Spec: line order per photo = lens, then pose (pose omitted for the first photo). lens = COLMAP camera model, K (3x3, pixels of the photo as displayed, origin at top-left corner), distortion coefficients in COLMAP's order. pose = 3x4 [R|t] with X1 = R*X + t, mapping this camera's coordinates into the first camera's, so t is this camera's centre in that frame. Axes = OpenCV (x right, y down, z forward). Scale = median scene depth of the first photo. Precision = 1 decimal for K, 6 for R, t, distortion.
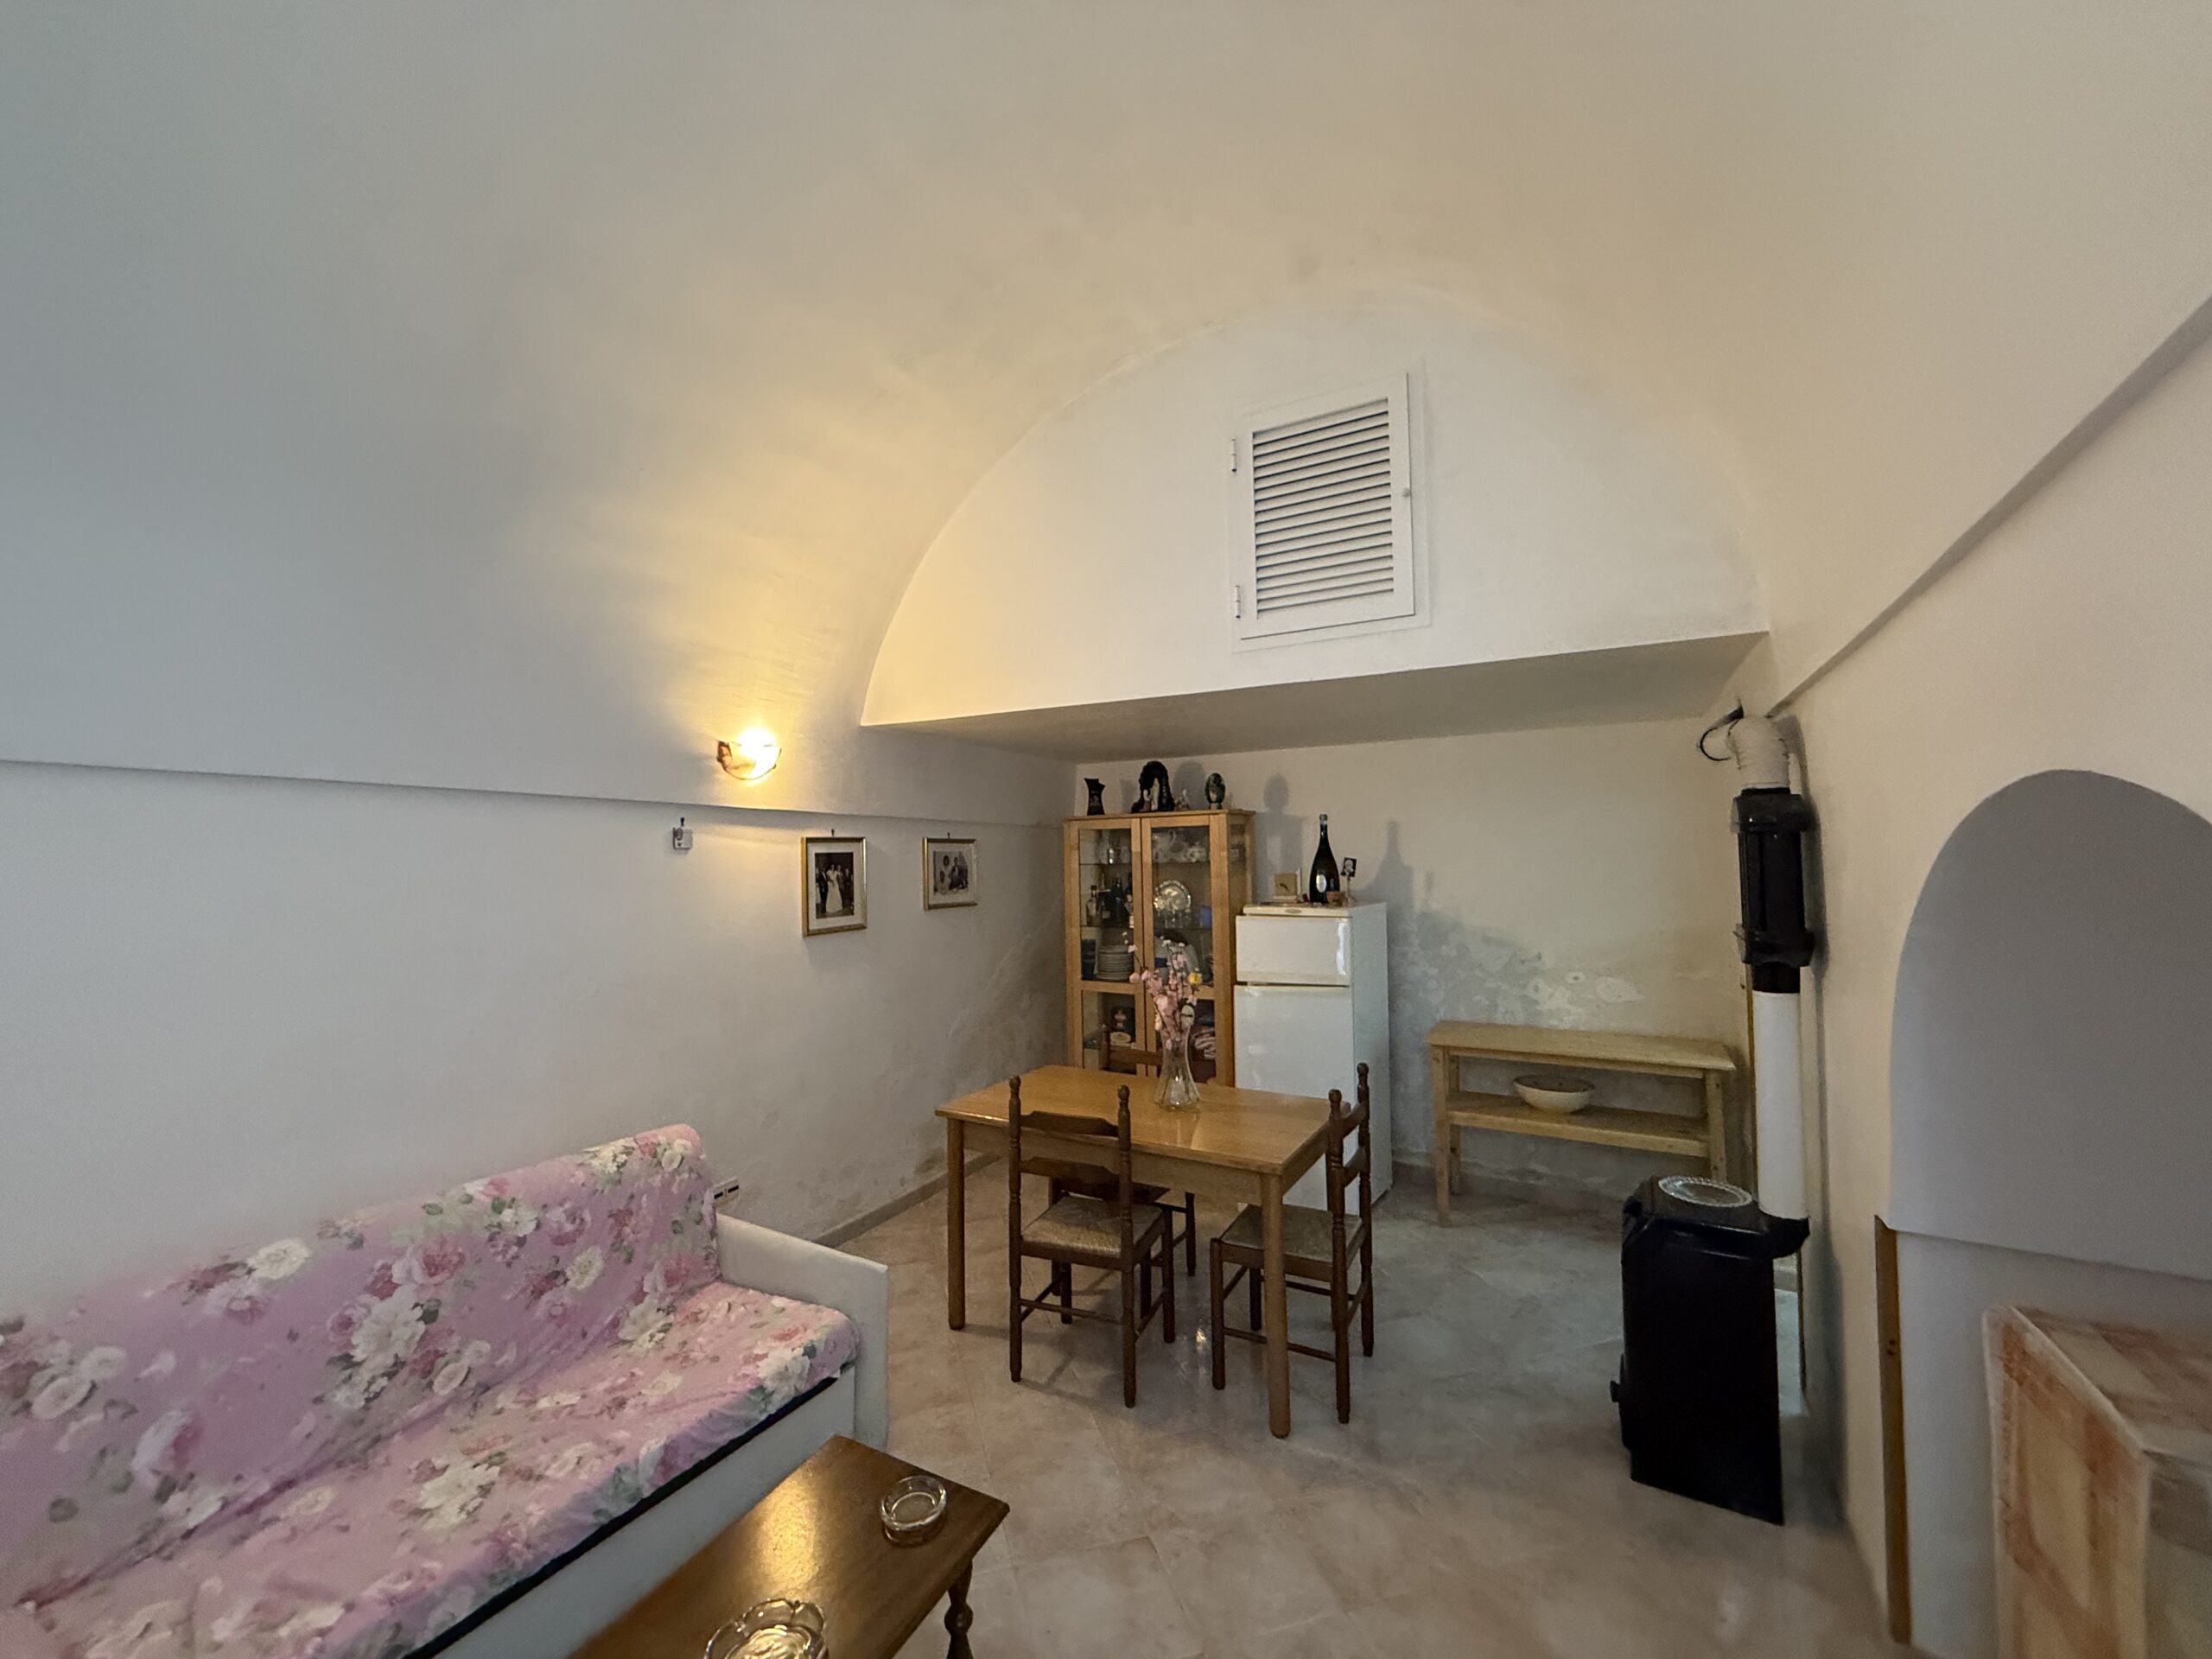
lens RADIAL K [[878.3, 0, 1101.4], [0, 878.3, 830.5], [0, 0, 1]] dist [-0.000603, 0.000196]
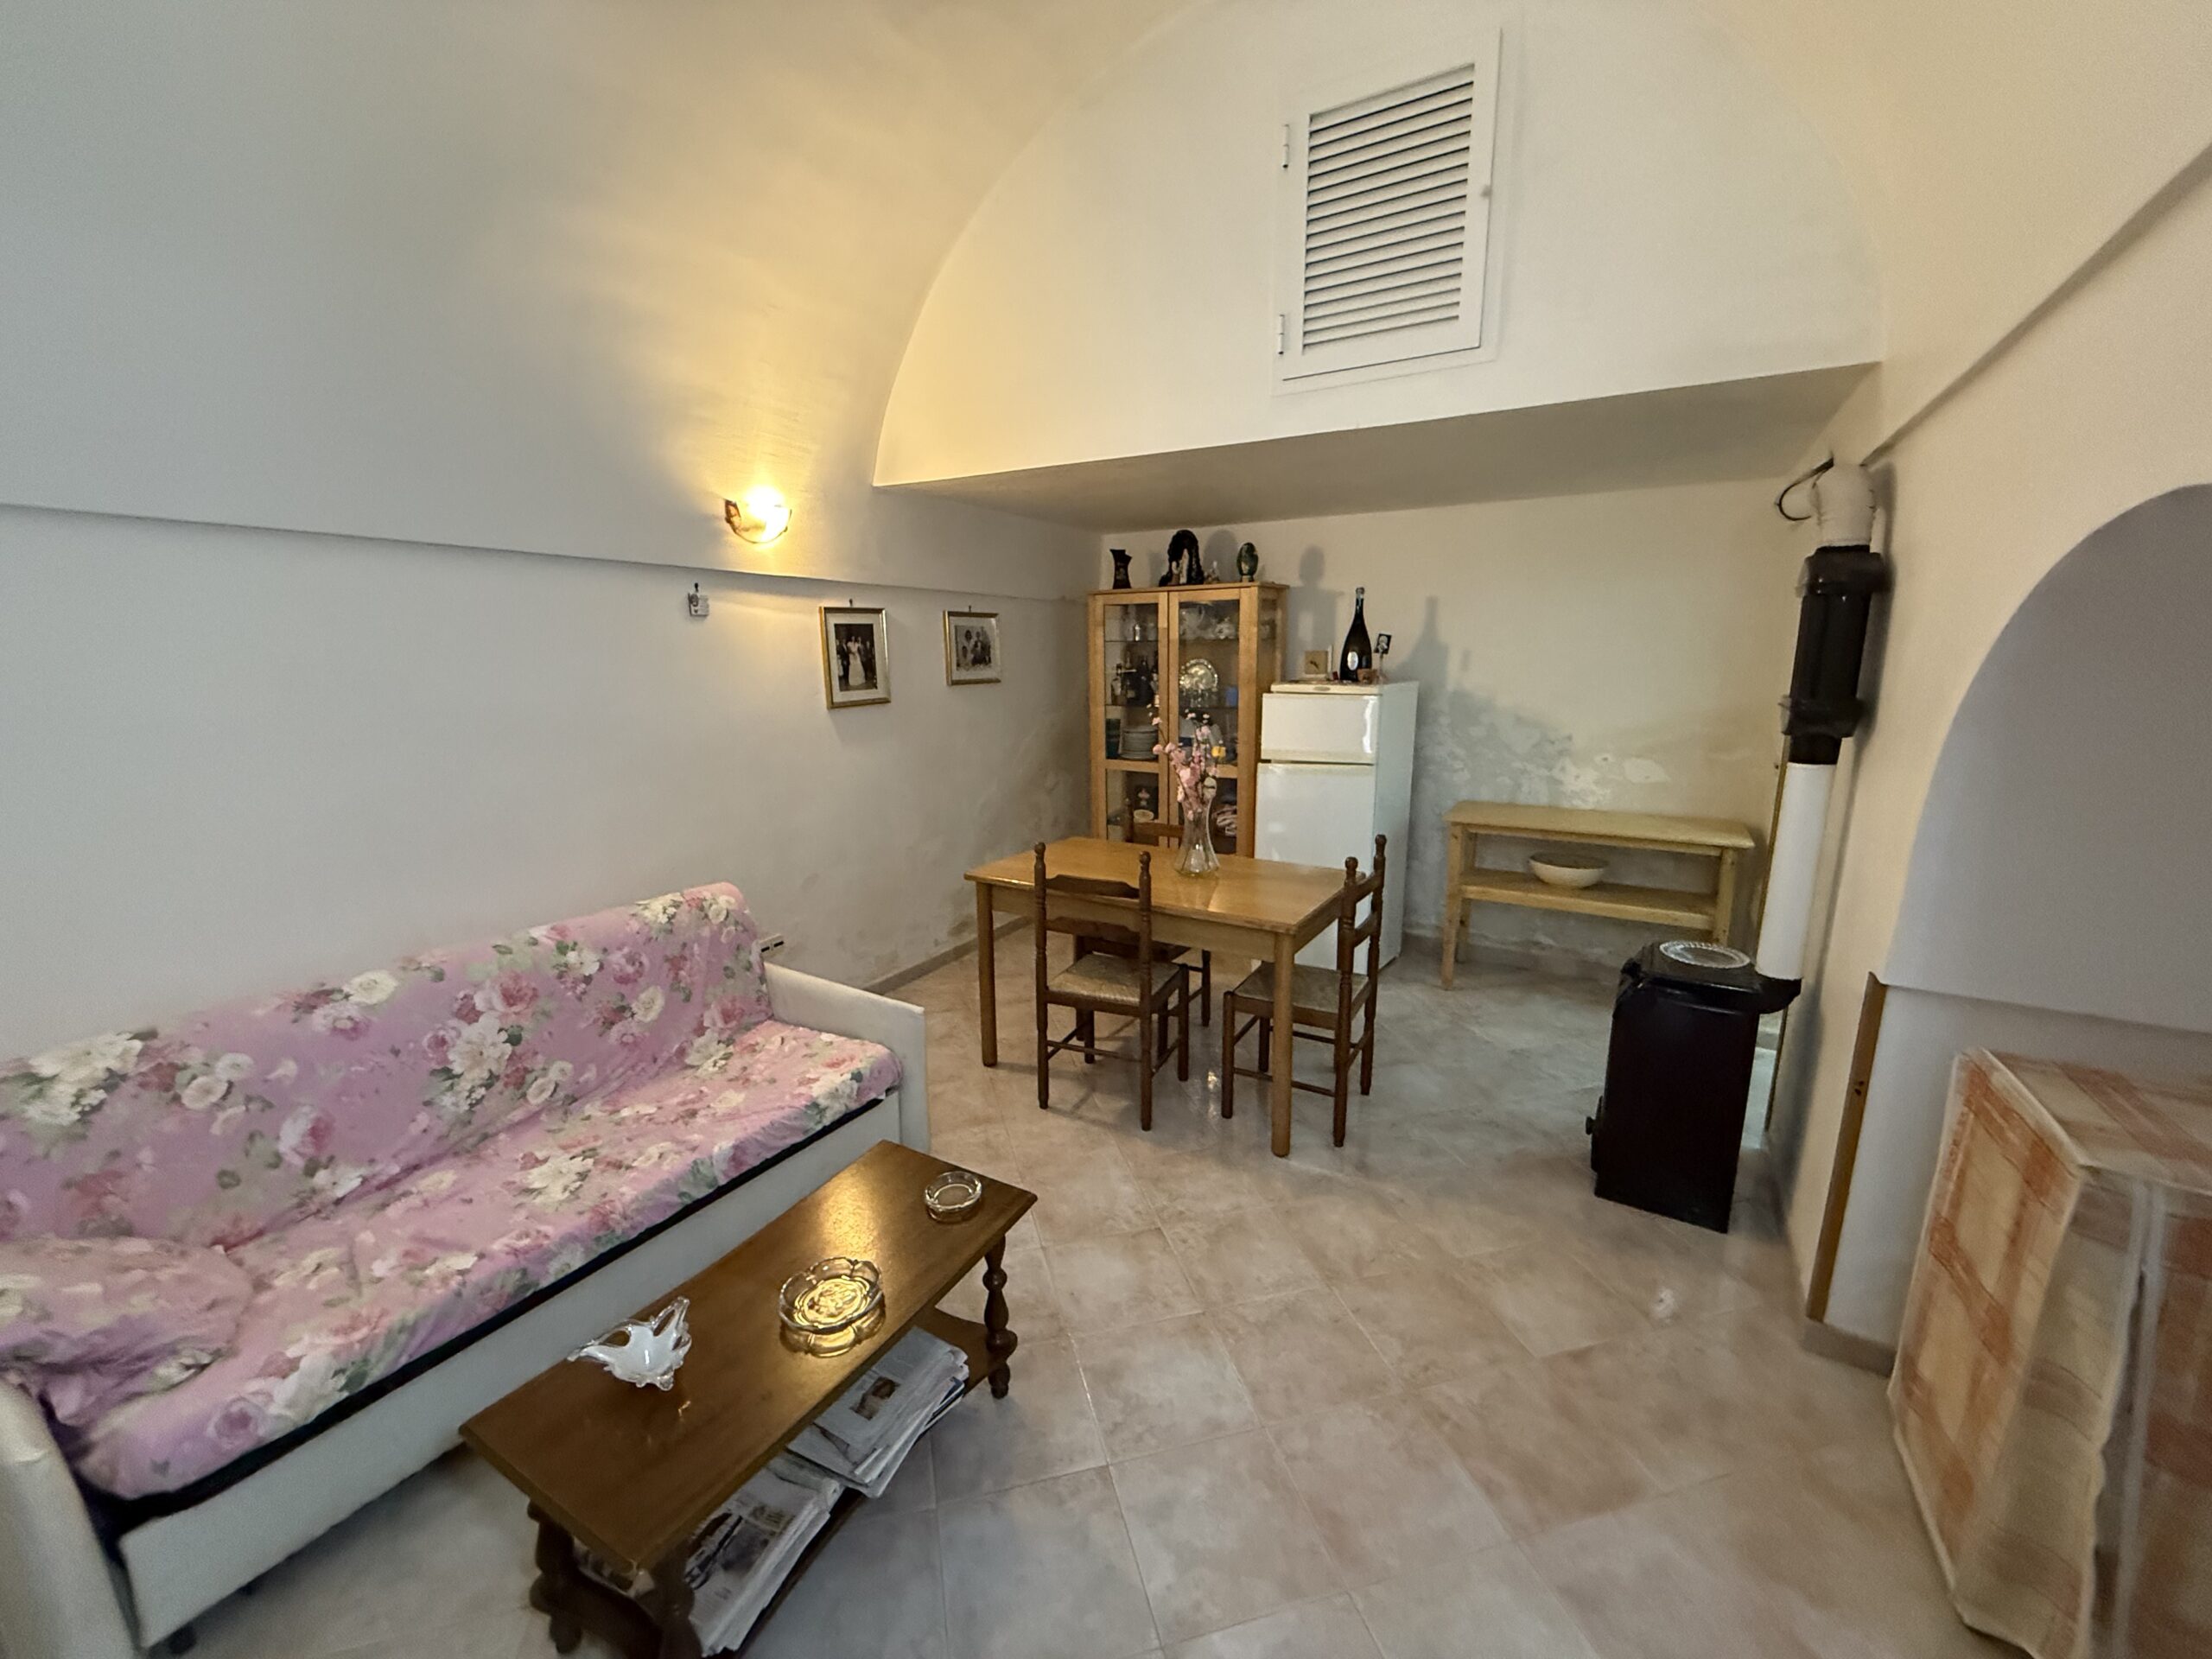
lens RADIAL K [[878.9, 0, 1101.7], [0, 878.9, 828.5], [0, 0, 1]] dist [-0.000581, -0.000026]
pose [[0.999547, 0.011991, -0.027593, 0.002501], [-0.005221, 0.972358, 0.233439, 0.024111], [0.029629, -0.233189, 0.971980, 0.004648]]
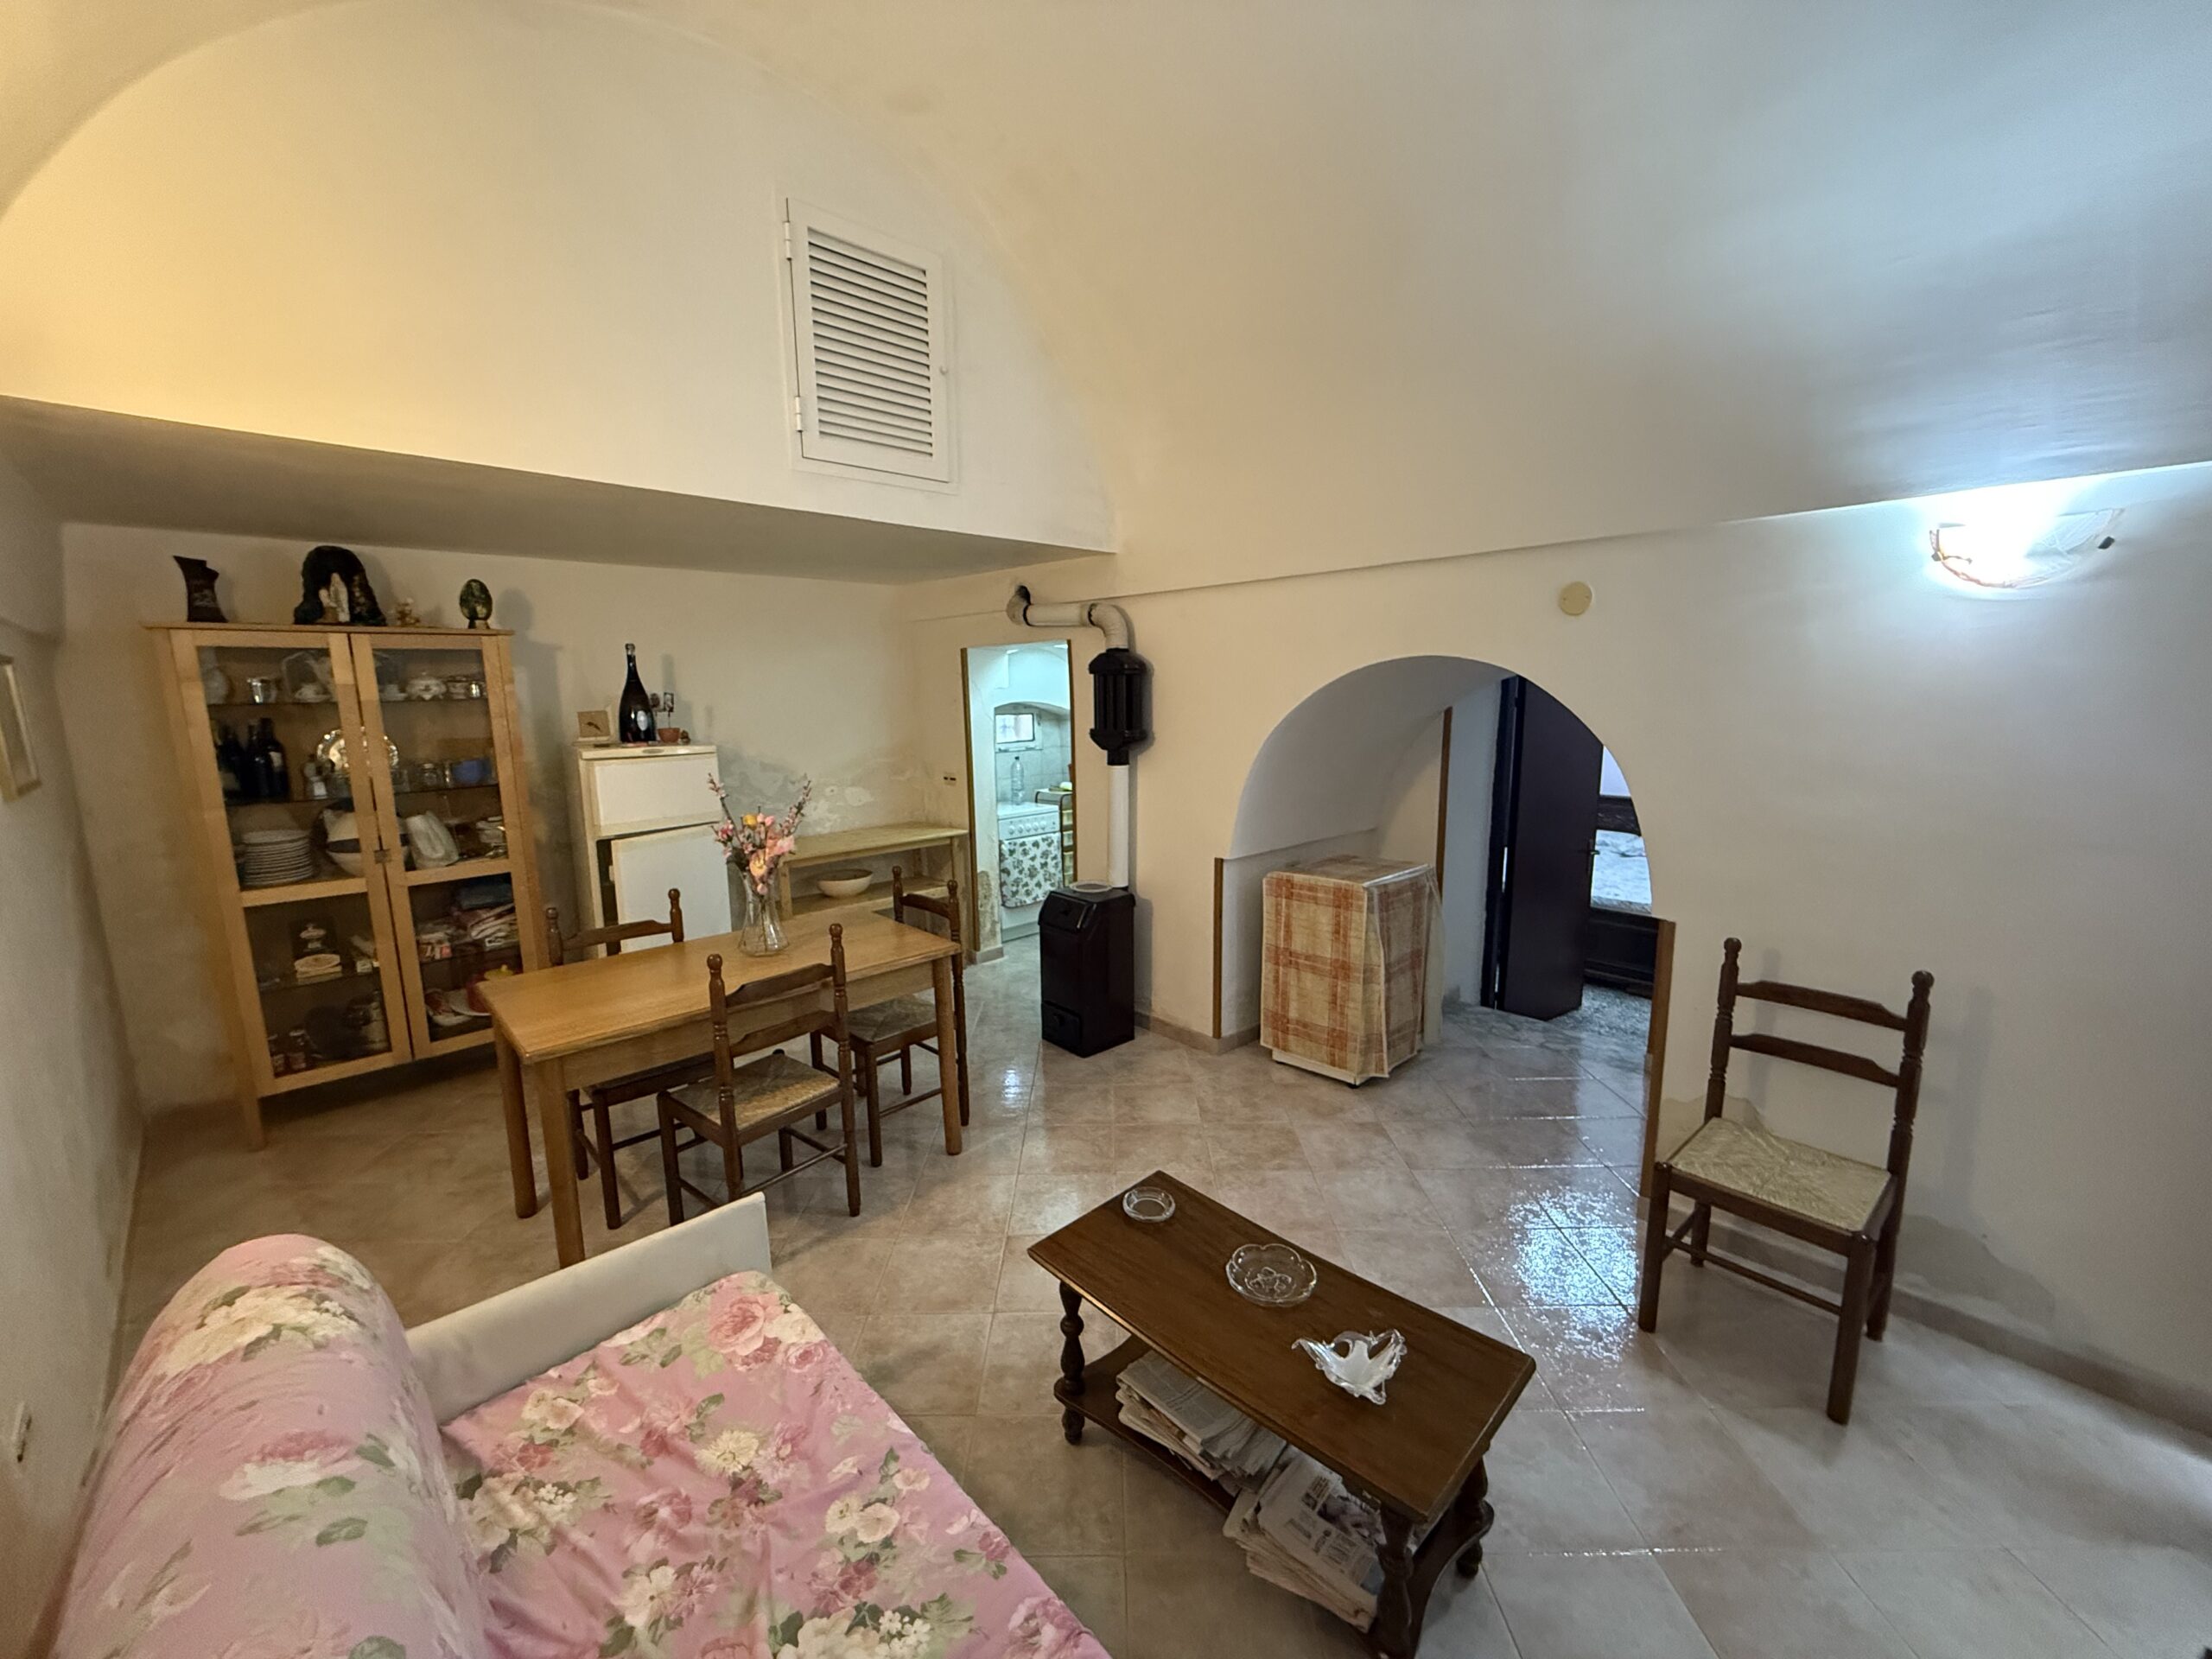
lens RADIAL K [[878.9, 0, 1101.7], [0, 878.9, 828.5], [0, 0, 1]] dist [-0.000581, -0.000026]
pose [[0.286225, -0.147254, 0.946779, -0.790589], [-0.023368, 0.986753, 0.160536, 0.021073], [-0.957877, -0.068074, 0.278993, 0.441741]]
